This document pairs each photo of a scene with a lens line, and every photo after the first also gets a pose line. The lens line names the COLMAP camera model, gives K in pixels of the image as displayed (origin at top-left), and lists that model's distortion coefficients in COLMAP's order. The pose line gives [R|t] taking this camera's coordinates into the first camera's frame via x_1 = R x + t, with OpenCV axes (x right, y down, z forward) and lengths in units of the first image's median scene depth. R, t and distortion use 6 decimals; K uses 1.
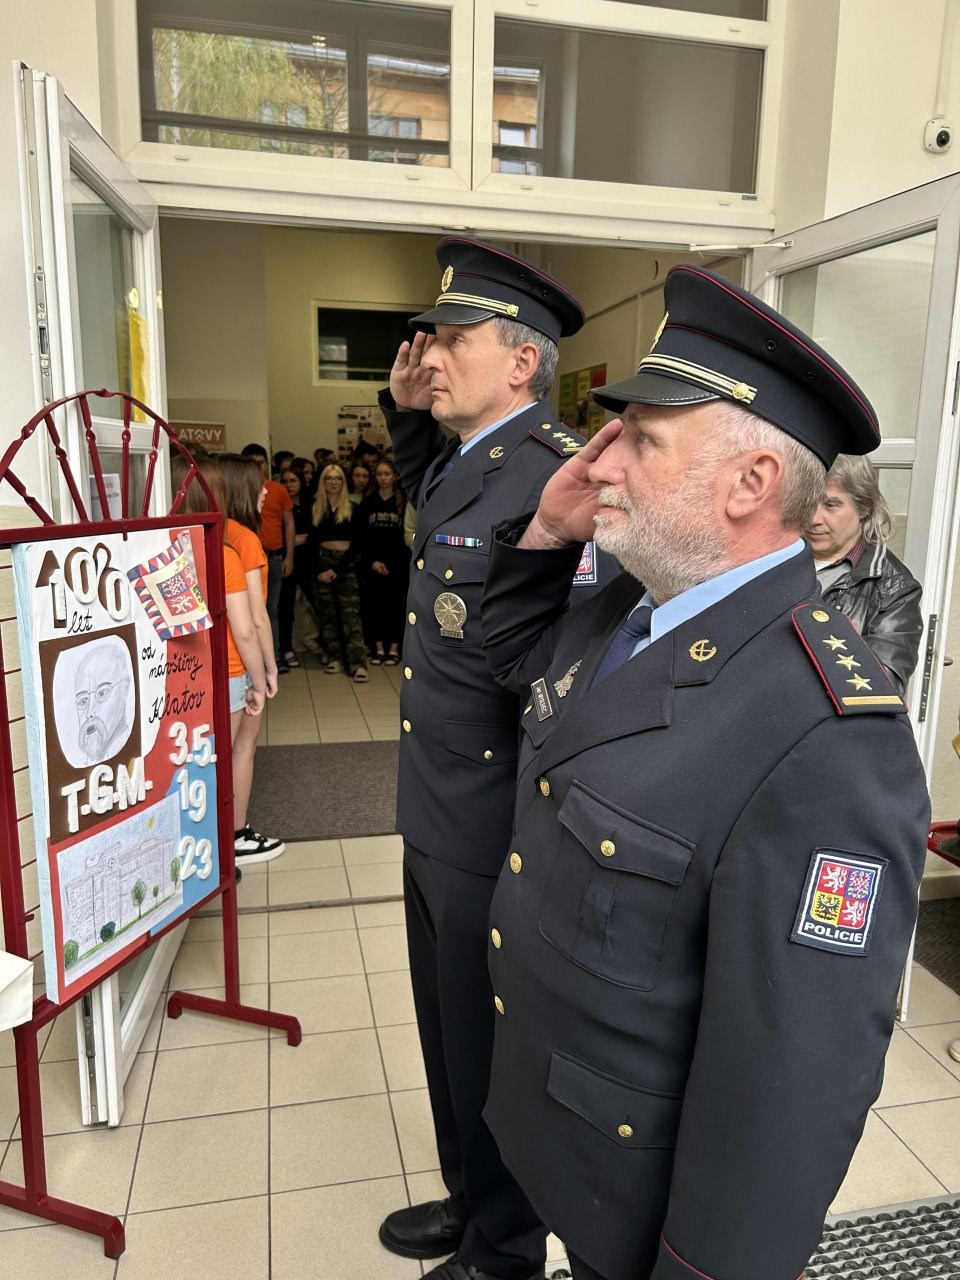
lens RADIAL K [[970.8, 0, 489.2], [0, 970.8, 651.5], [0, 0, 1]] dist [0.050707, -0.057366]
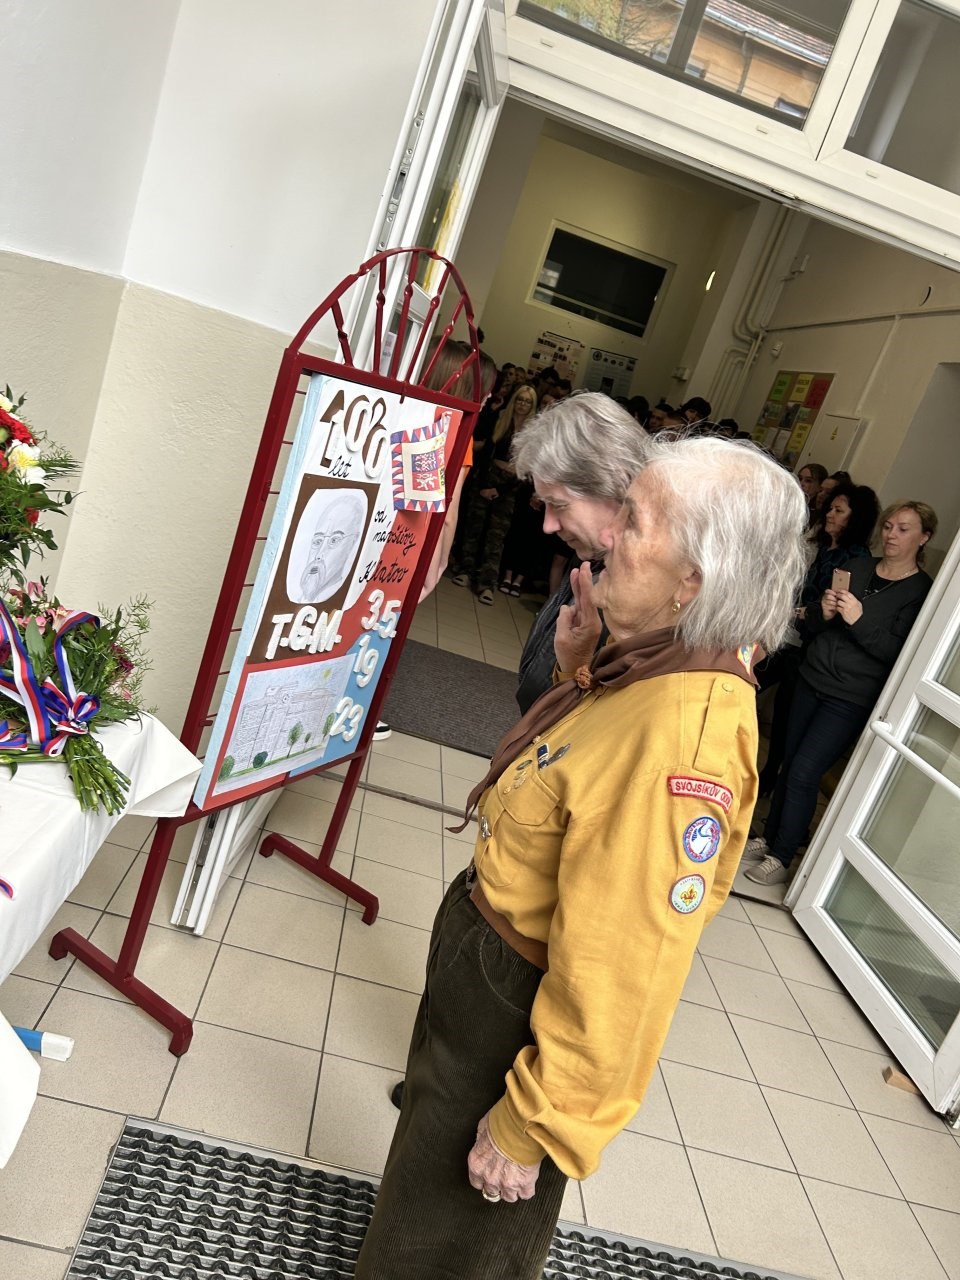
lens RADIAL K [[970.8, 0, 478.3], [0, 970.8, 638.8], [0, 0, 1]] dist [0.050707, -0.057366]
pose [[0.937304, 0.336797, -0.089603, -0.113064], [-0.332443, 0.941201, 0.060183, 0.024901], [0.104604, -0.026622, 0.994158, 0.005207]]
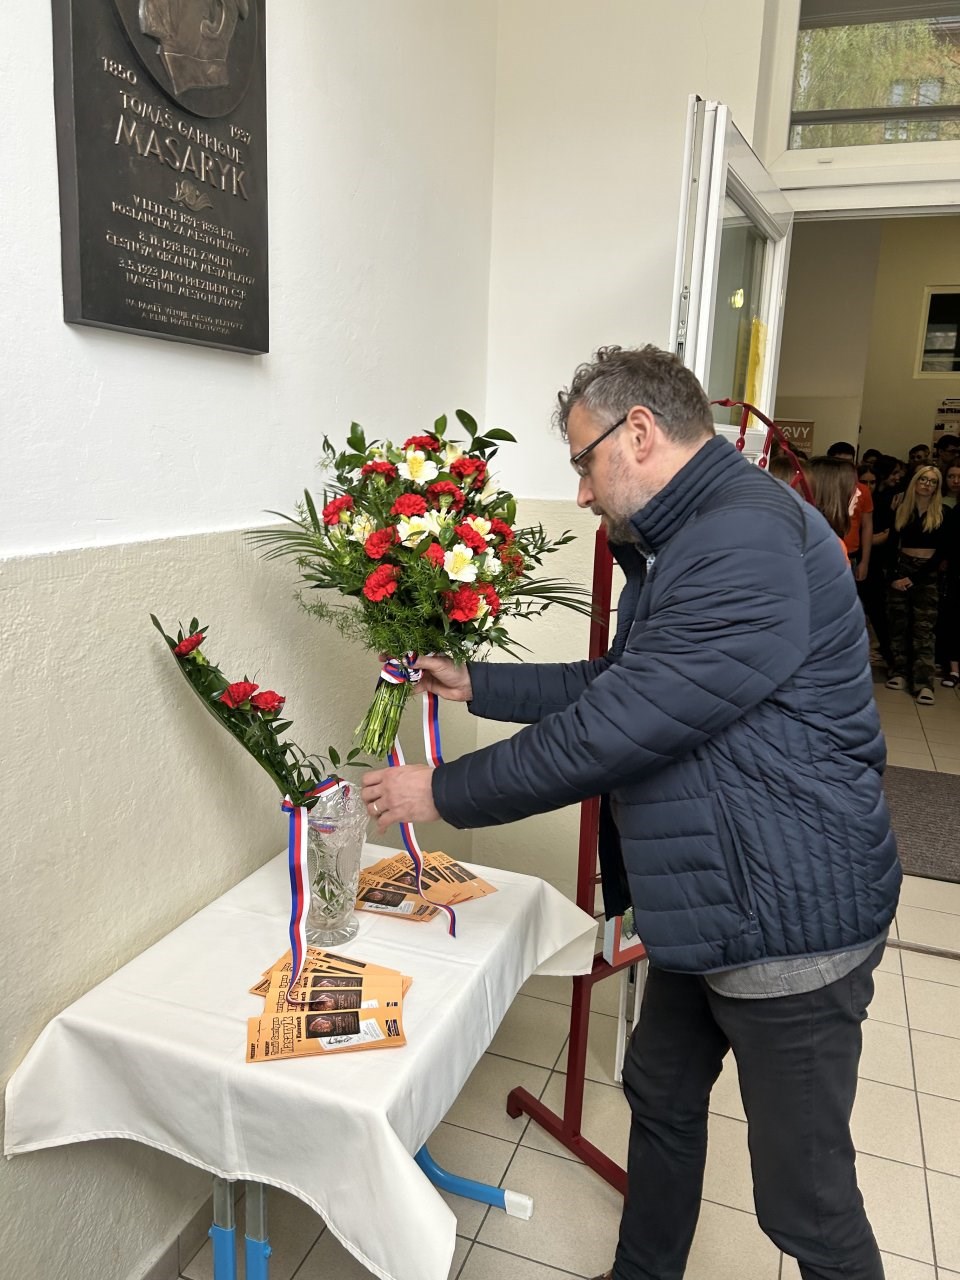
lens RADIAL K [[970.8, 0, 474.3], [0, 970.8, 635.8], [0, 0, 1]] dist [0.050707, -0.057366]
pose [[0.838945, 0.121303, -0.530525, -0.032254], [-0.125927, 0.991655, 0.027604, -0.010893], [0.529447, 0.043650, 0.847220, -0.010849]]
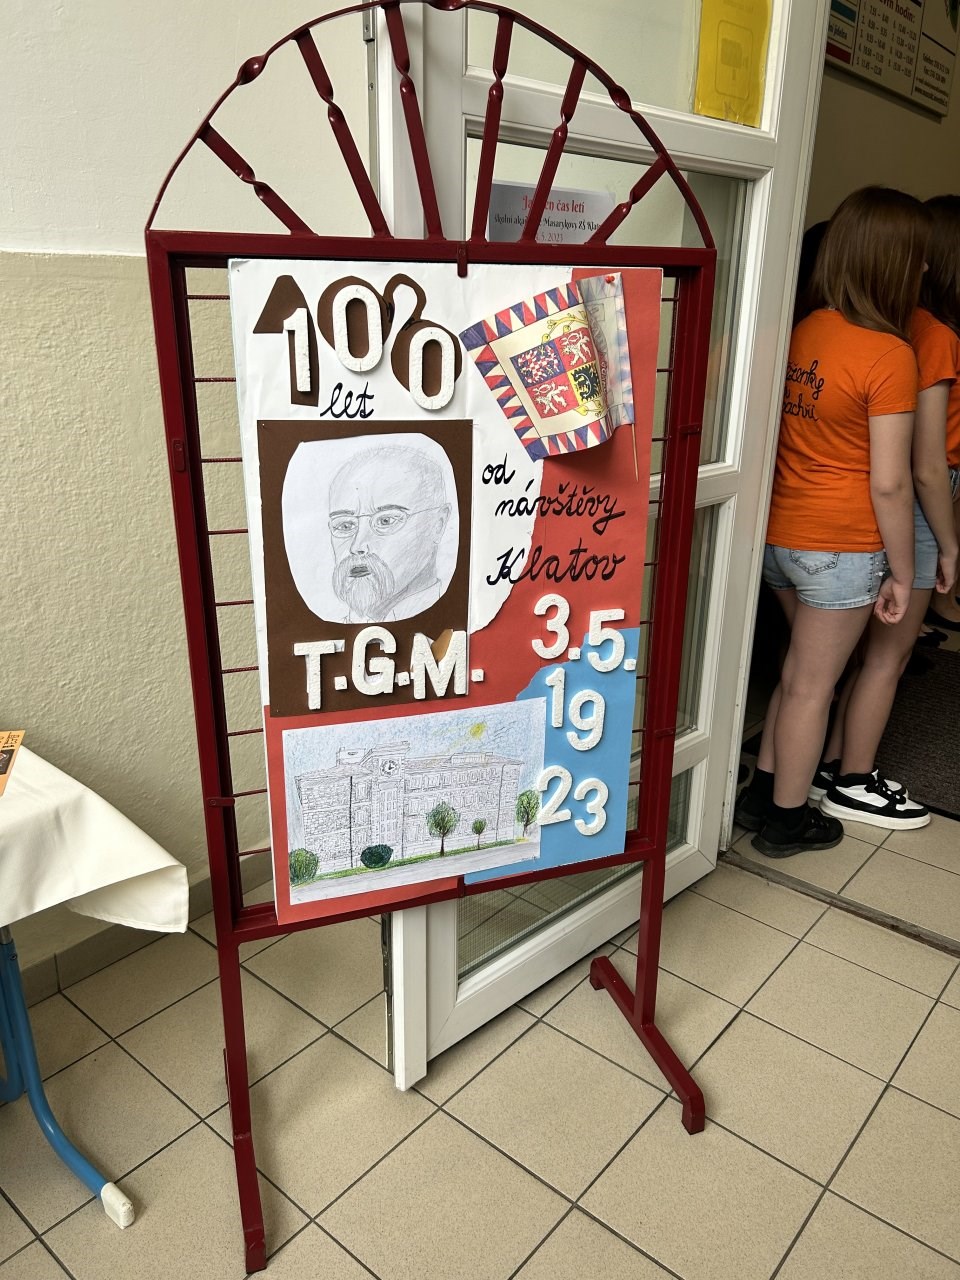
lens RADIAL K [[970.8, 0, 480.5], [0, 970.8, 647.1], [0, 0, 1]] dist [0.050707, -0.057366]
pose [[0.601150, 0.268159, -0.752801, 0.133146], [-0.155947, 0.963273, 0.218601, -0.024016], [0.783772, -0.014015, 0.620890, 0.563265]]
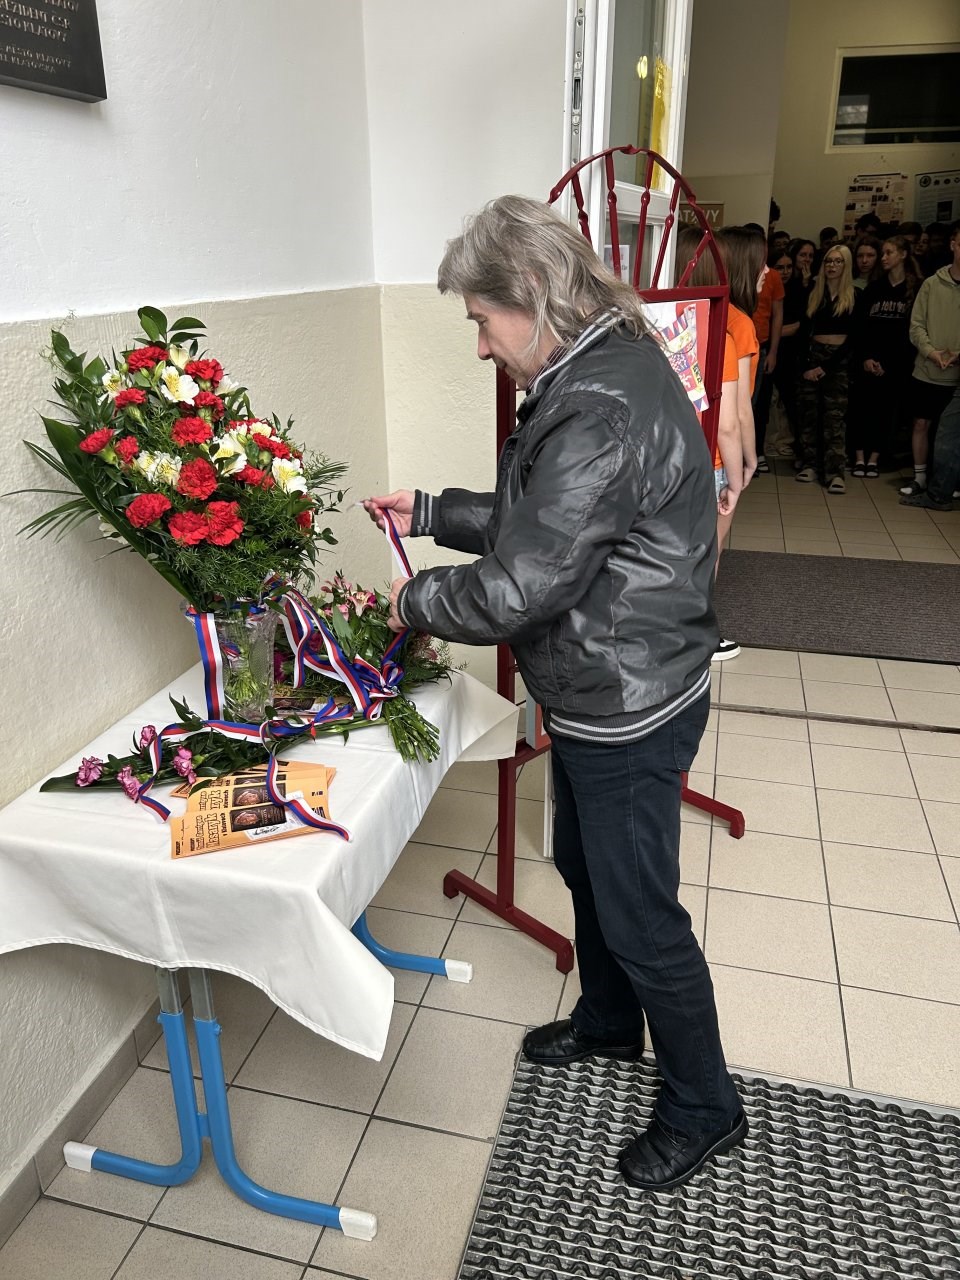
lens RADIAL K [[970.8, 0, 474.8], [0, 970.8, 649.5], [0, 0, 1]] dist [0.050707, -0.057366]
pose [[0.887617, 0.152878, -0.434470, -0.032613], [-0.066743, 0.976043, 0.207087, 0.020964], [0.455721, -0.154817, 0.876556, 0.015394]]
